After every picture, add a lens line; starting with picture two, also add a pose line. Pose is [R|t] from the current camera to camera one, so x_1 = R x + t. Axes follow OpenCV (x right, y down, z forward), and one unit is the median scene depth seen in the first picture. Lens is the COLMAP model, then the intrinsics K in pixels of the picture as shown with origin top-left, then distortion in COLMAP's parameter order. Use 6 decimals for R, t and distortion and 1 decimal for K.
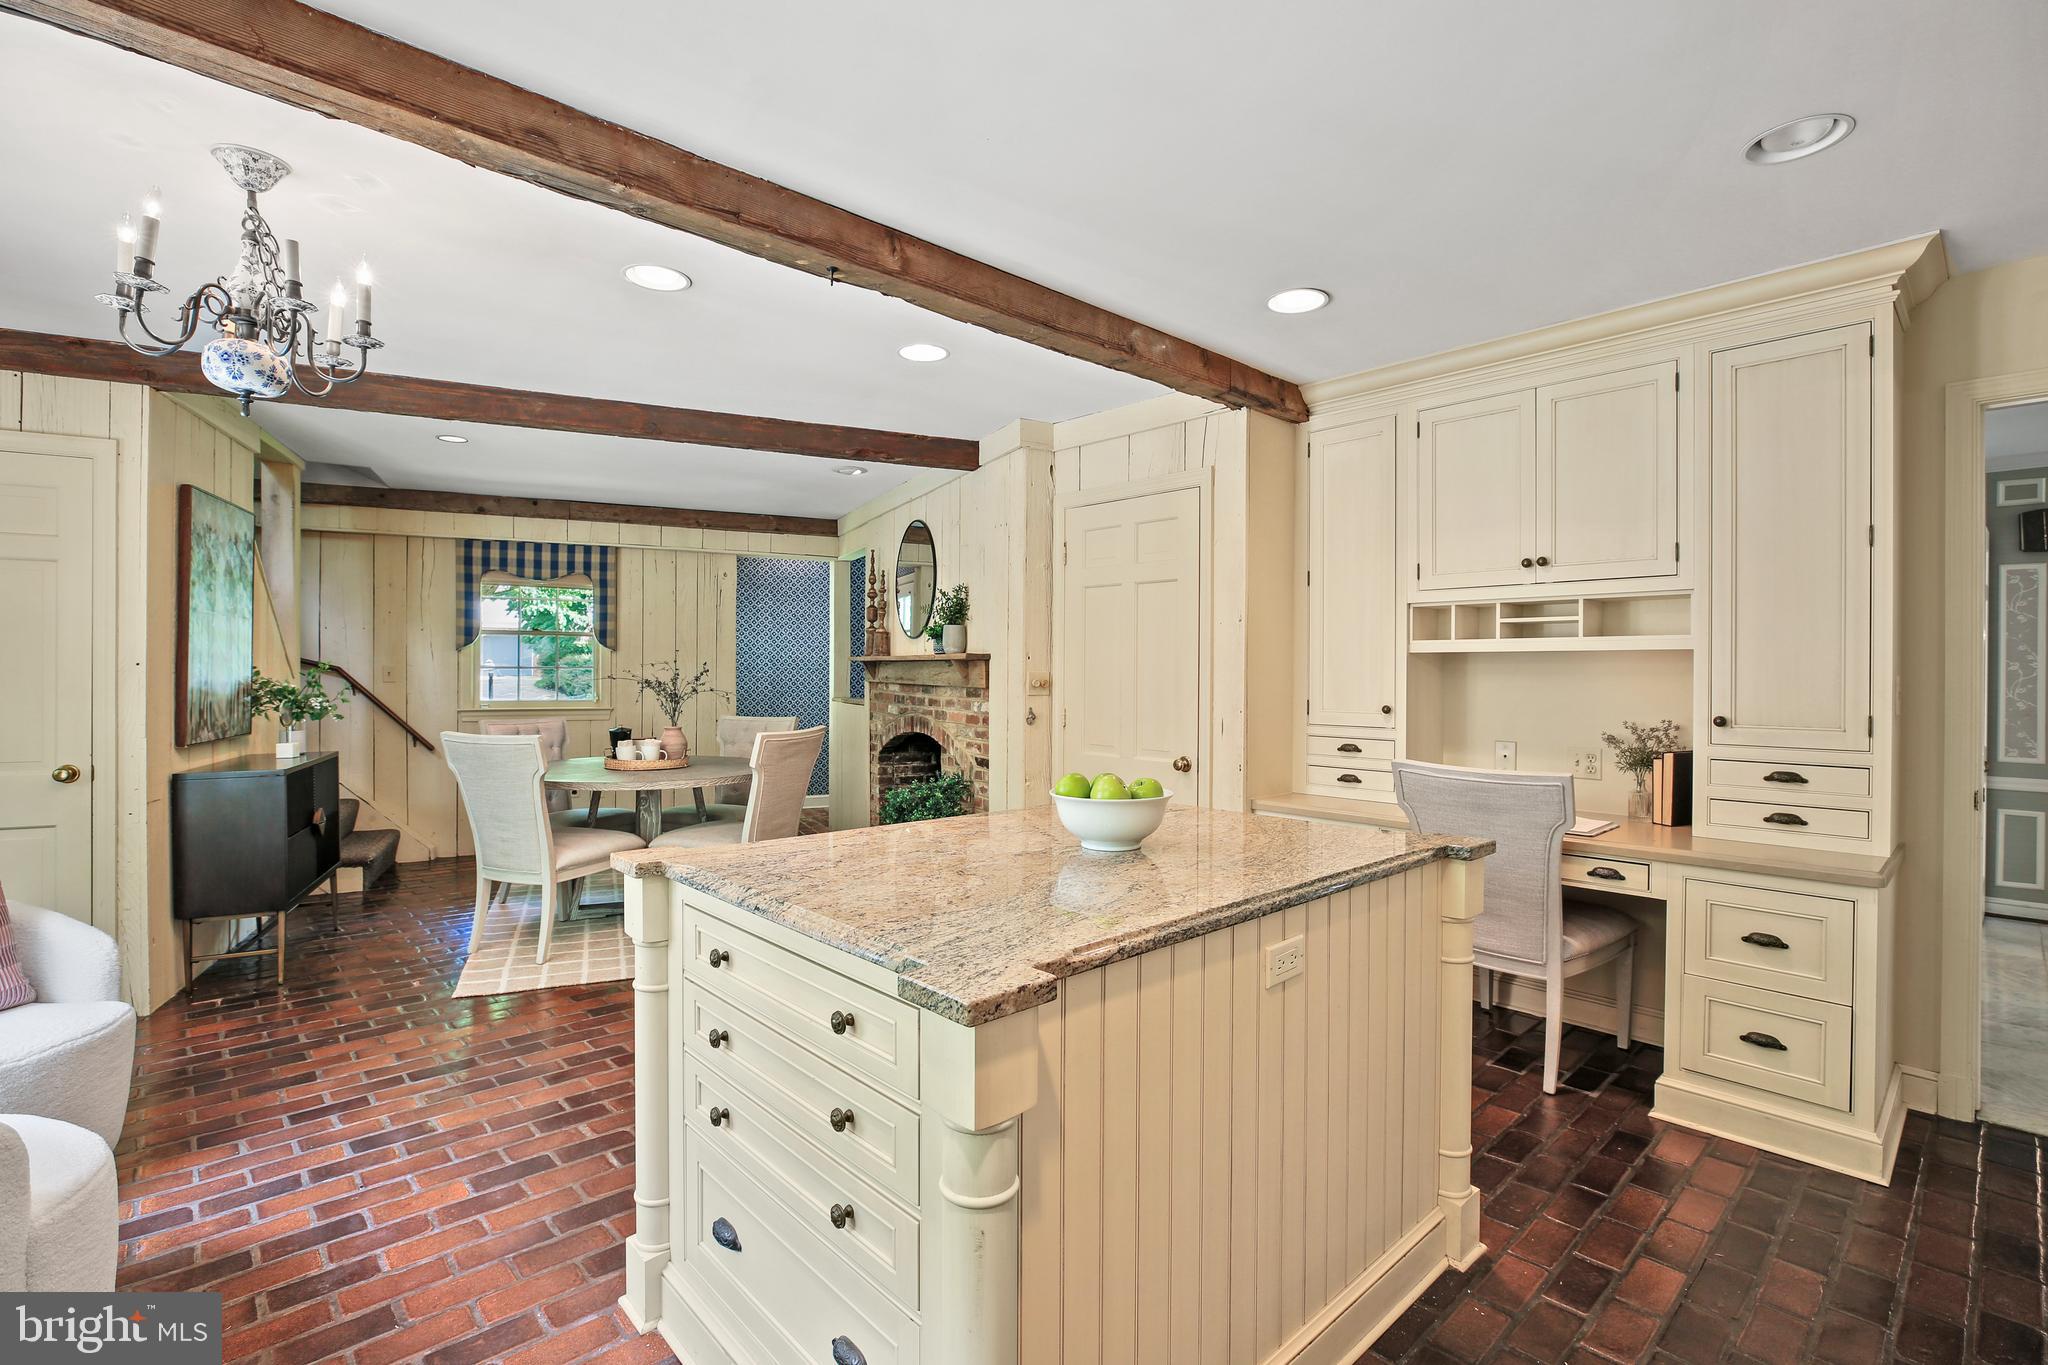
lens RADIAL K [[942.6, 0, 1020.4], [0, 942.6, 675.5], [0, 0, 1]] dist [-0.017520, 0.002934]
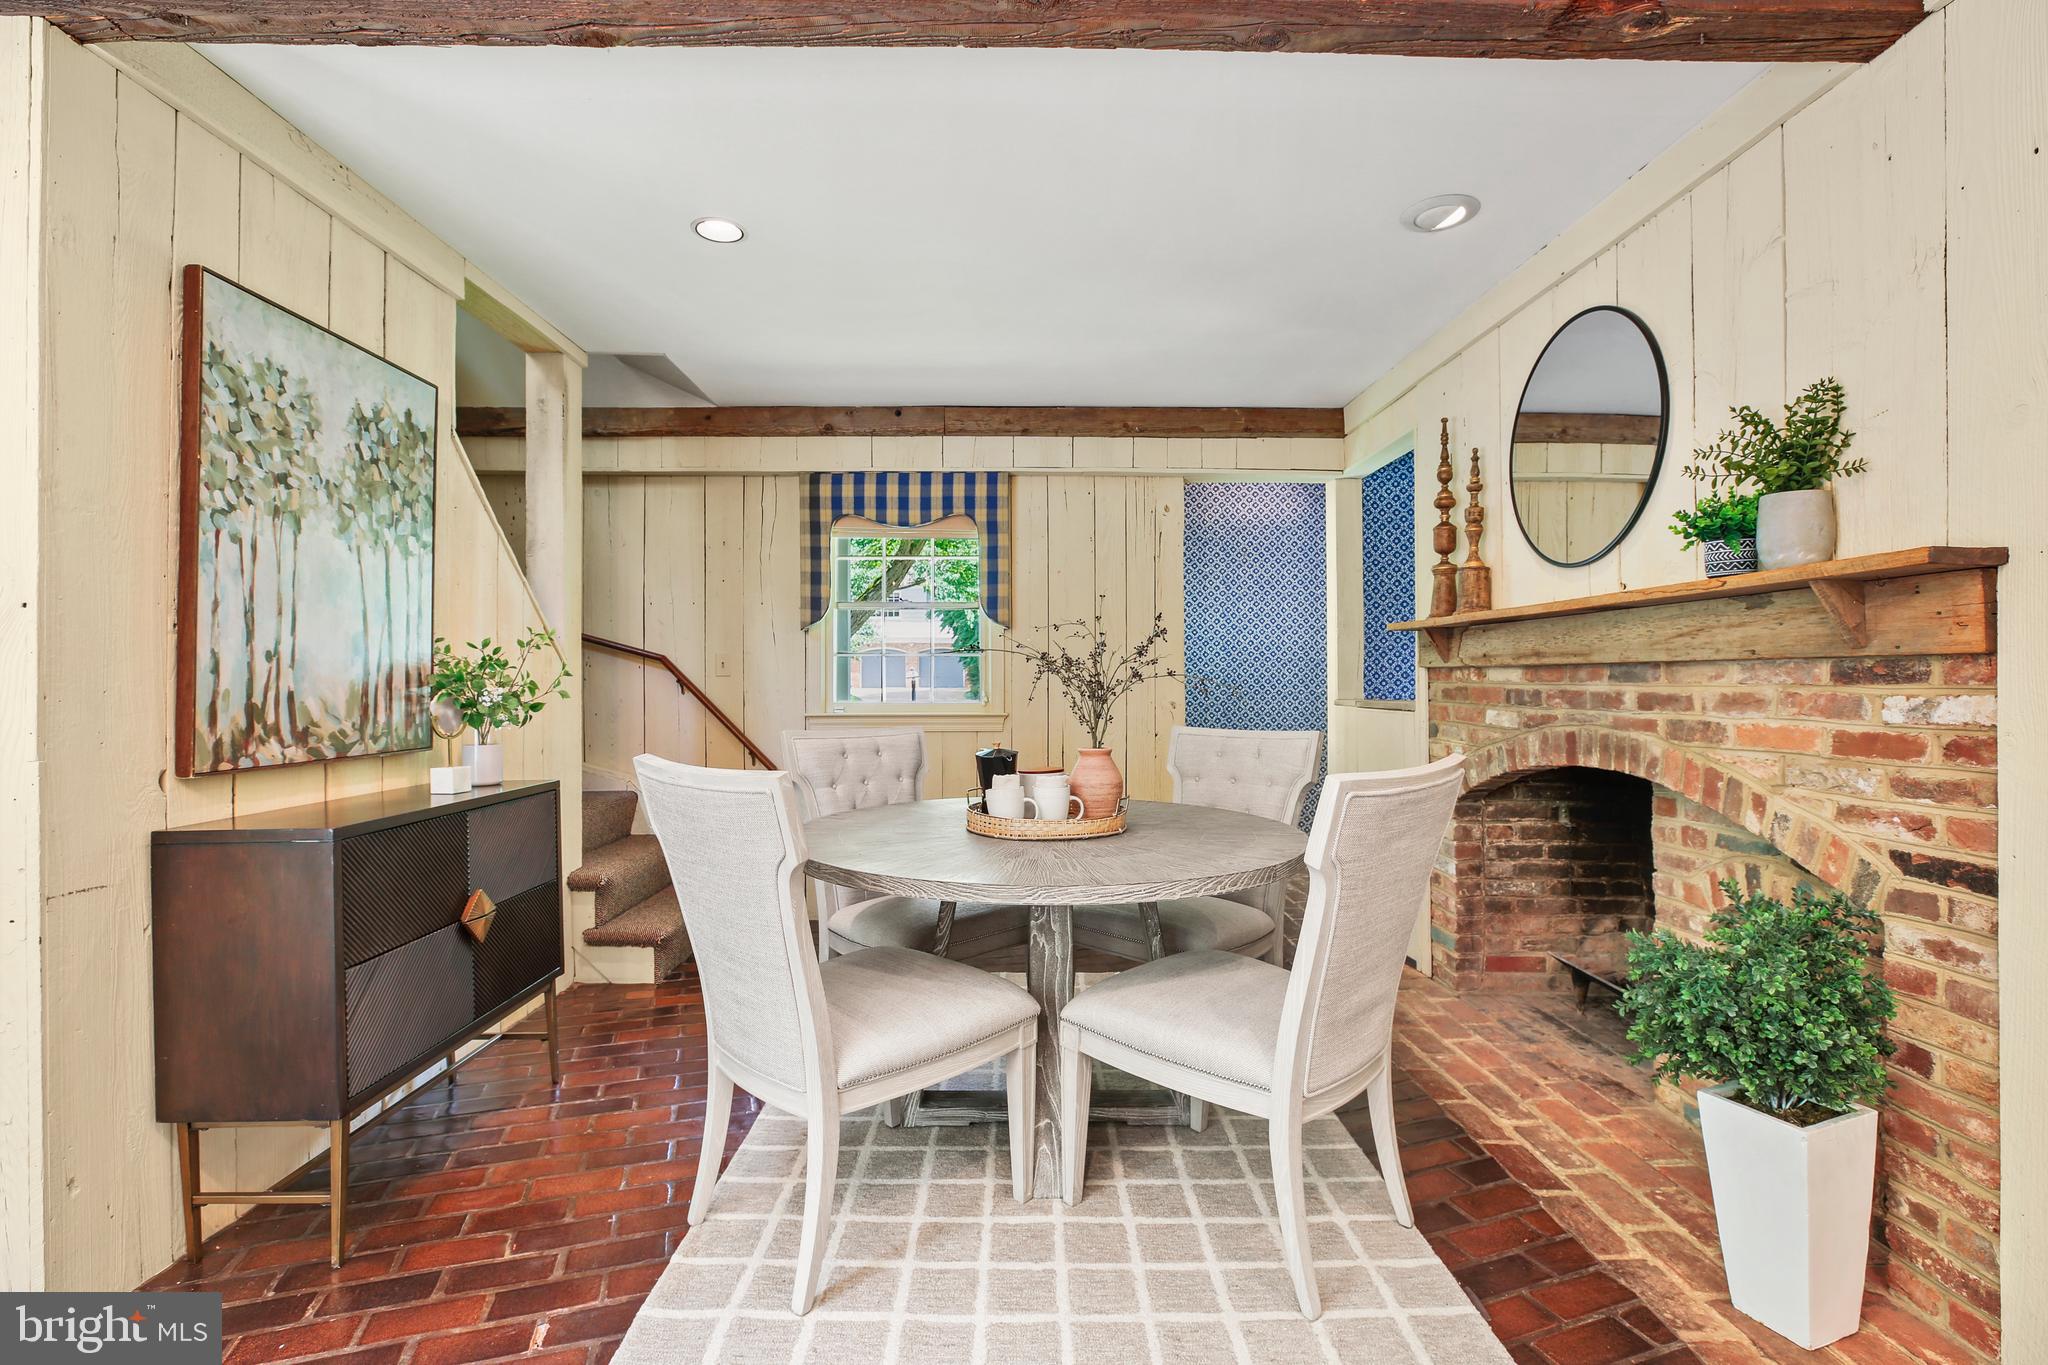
lens RADIAL K [[942.6, 0, 1023.5], [0, 942.6, 680.9], [0, 0, 1]] dist [-0.017520, 0.002934]
pose [[0.911881, -0.009178, -0.410351, -0.162039], [0.006232, 0.999944, -0.008516, 0.018518], [0.410406, 0.005208, 0.911888, 0.431740]]
